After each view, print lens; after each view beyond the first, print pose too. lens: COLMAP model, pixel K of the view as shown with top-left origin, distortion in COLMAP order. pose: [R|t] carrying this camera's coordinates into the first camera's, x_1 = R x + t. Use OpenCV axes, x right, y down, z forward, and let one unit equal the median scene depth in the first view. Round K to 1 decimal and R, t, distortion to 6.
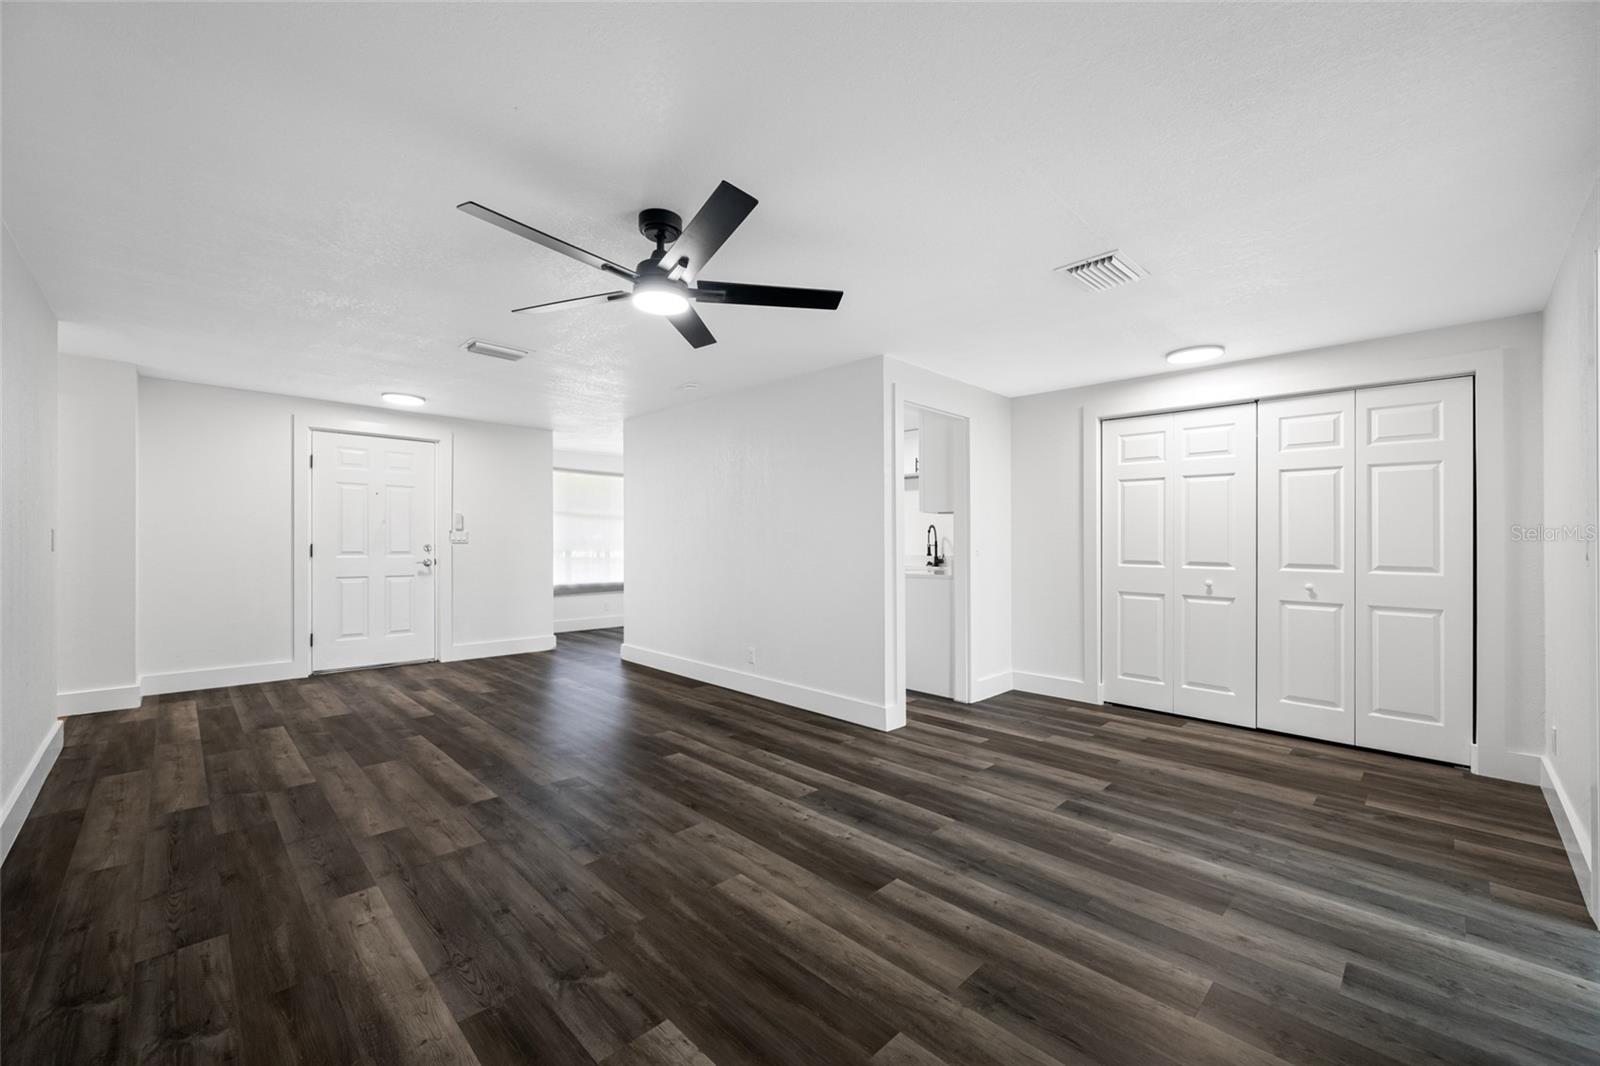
lens RADIAL K [[632.0, 0, 798.1], [0, 632.0, 538.2], [0, 0, 1]] dist [-0.000894, -0.000219]
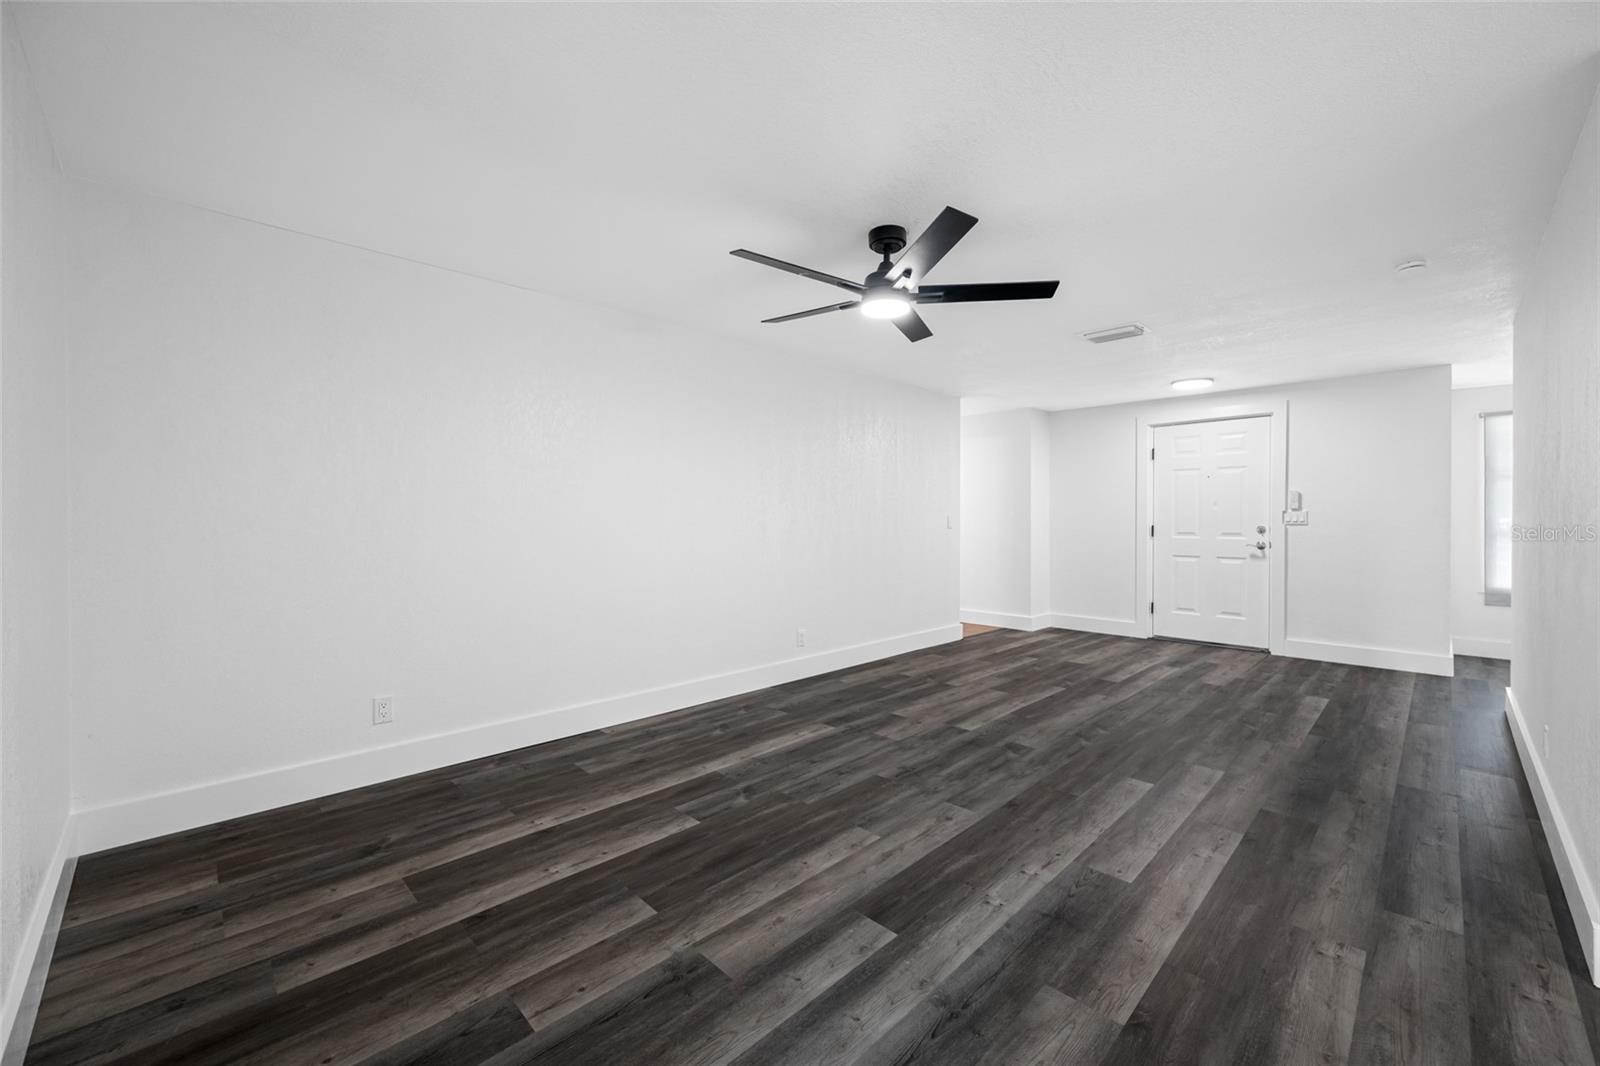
lens RADIAL K [[637.3, 0, 811.8], [0, 637.3, 499.0], [0, 0, 1]] dist [0.000453, -0.000025]
pose [[0.010628, -0.041533, -0.999081, 0.768618], [0.003904, 0.999131, -0.041494, 0.013494], [0.999936, -0.003459, 0.010781, 0.686432]]
